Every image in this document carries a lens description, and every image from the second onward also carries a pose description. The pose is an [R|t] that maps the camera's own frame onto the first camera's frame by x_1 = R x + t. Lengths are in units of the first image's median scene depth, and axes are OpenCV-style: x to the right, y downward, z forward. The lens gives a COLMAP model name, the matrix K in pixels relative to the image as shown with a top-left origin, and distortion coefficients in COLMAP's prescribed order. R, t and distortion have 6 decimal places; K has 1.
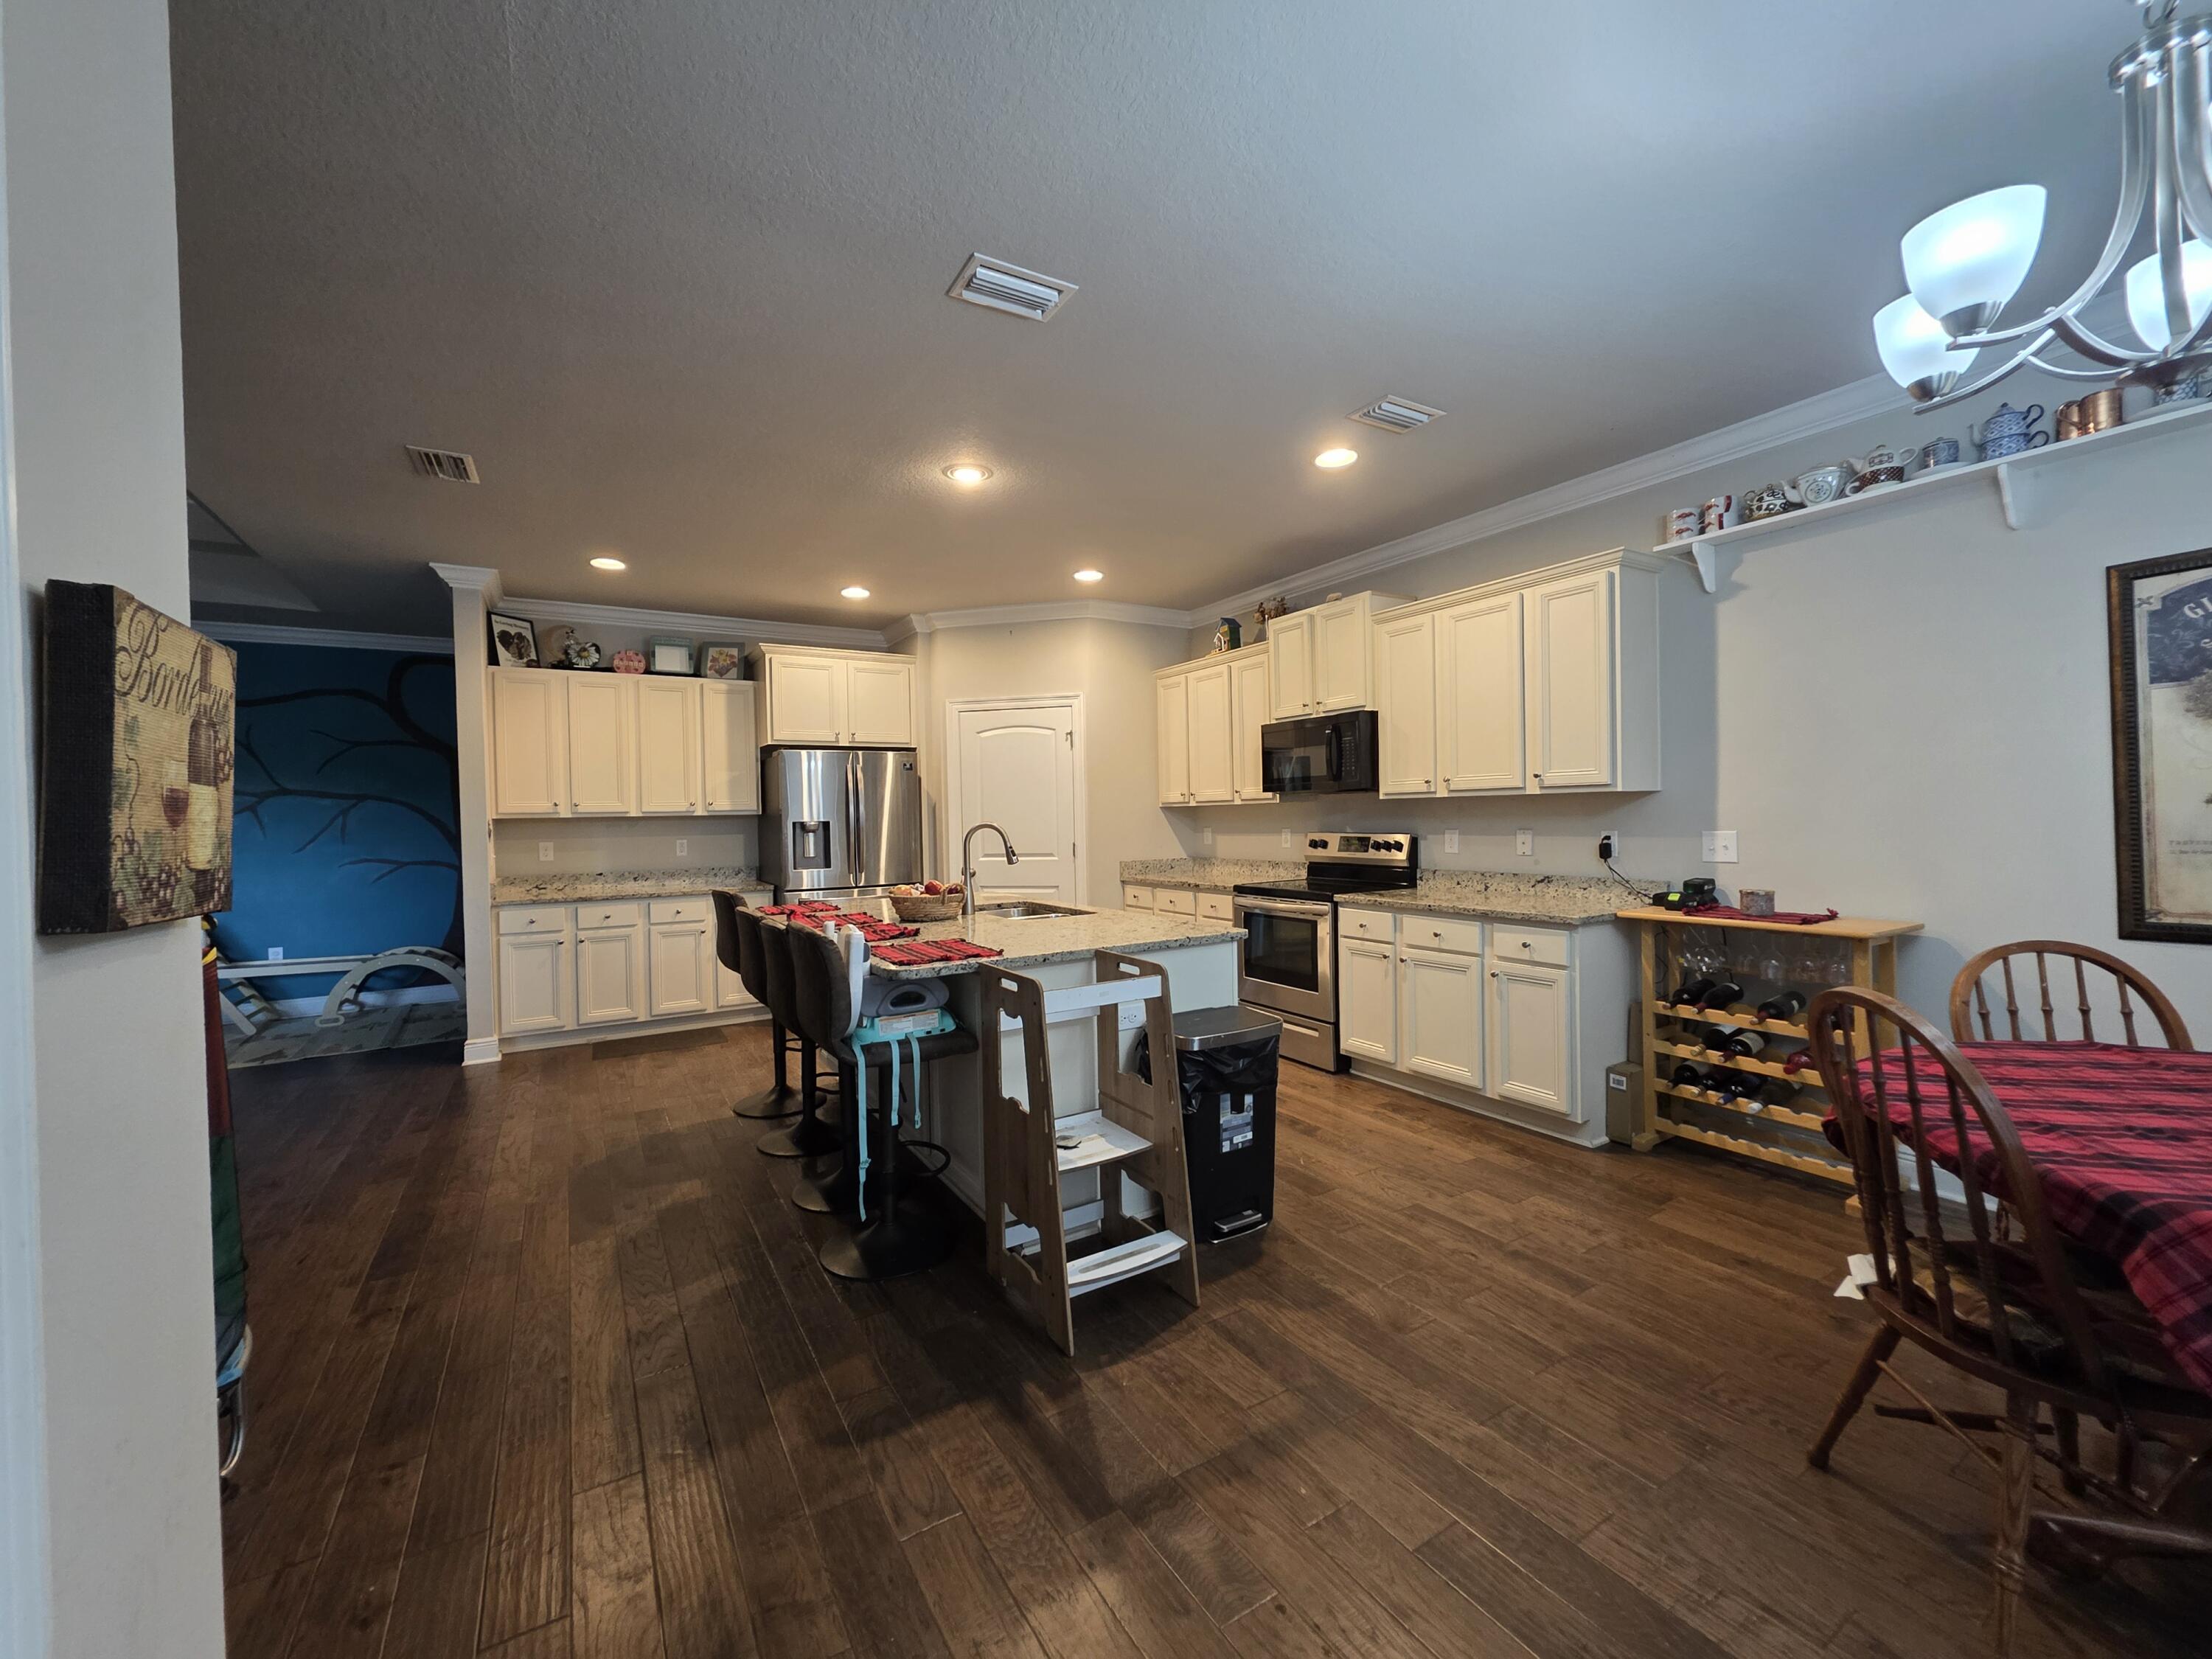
lens RADIAL K [[877.3, 0, 1106.0], [0, 877.3, 829.5], [0, 0, 1]] dist [0.003602, 0.000351]
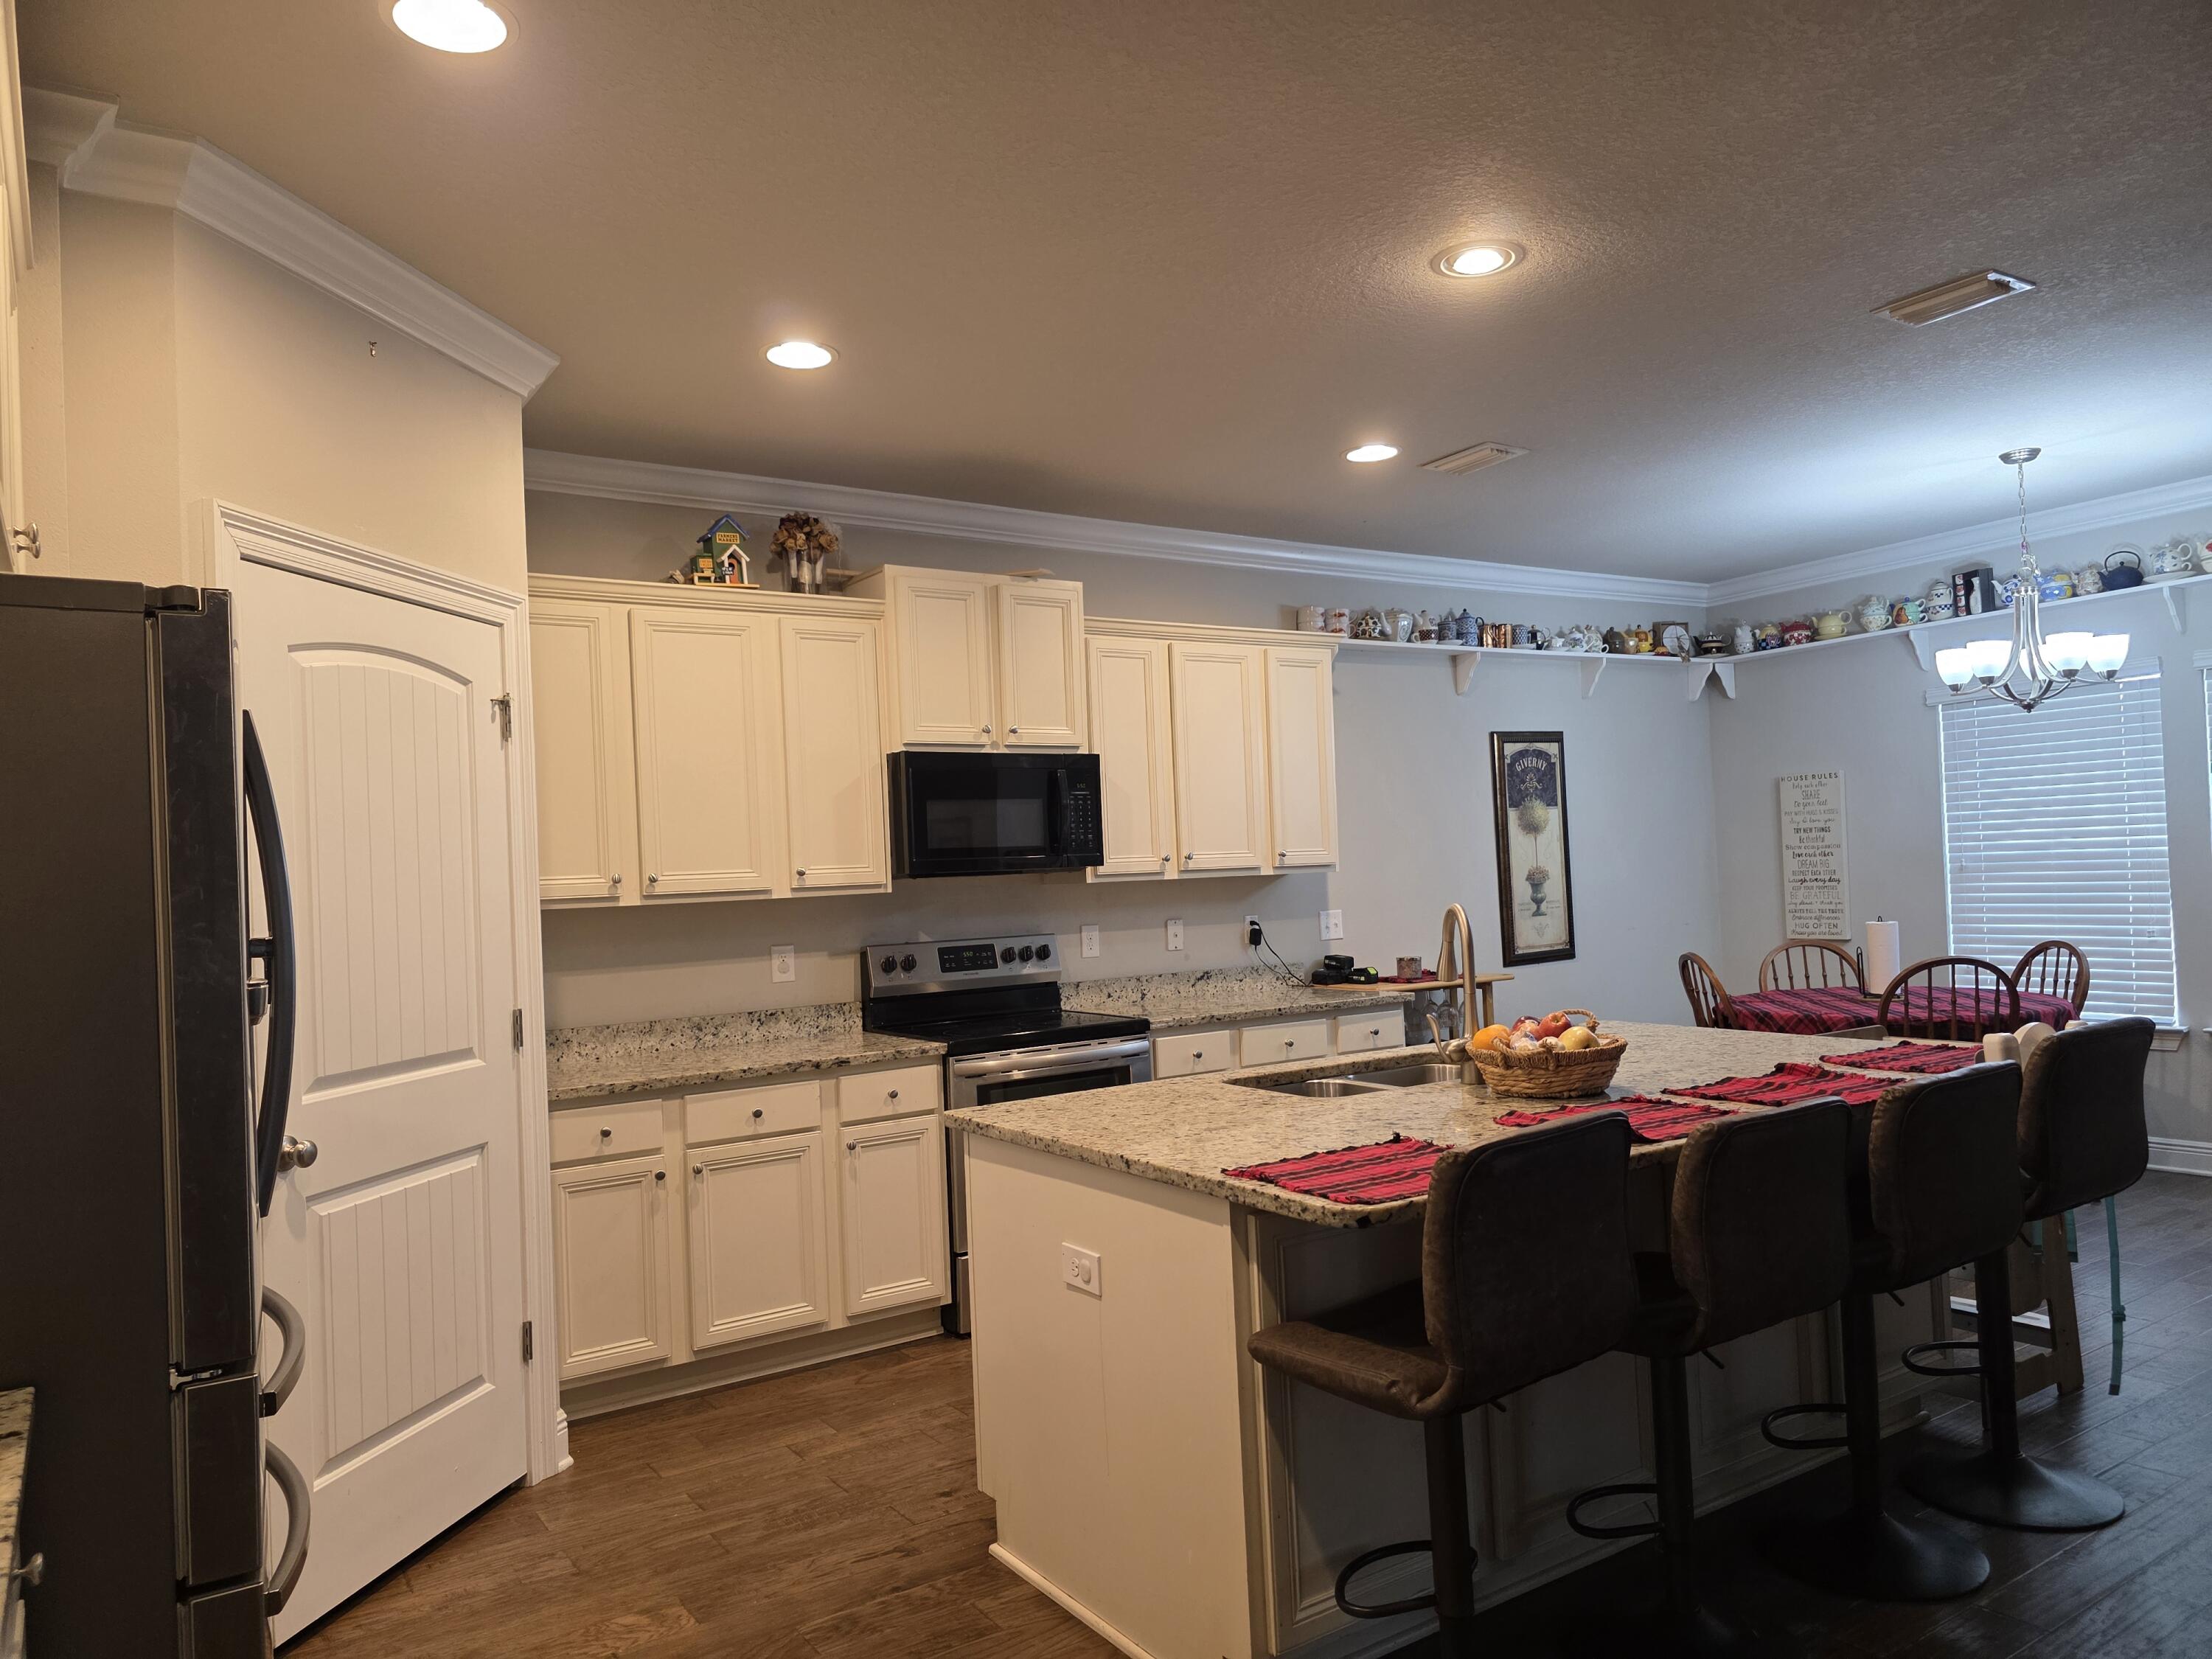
lens RADIAL K [[1486.8, 0, 1106.0], [0, 1486.8, 829.5], [0, 0, 1]] dist [0.057177, -0.000078]
pose [[-0.038985, 0.047295, 0.998120, -0.859922], [0.056412, 0.997390, -0.045057, -0.022972], [-0.997646, 0.054550, -0.041551, 1.032692]]
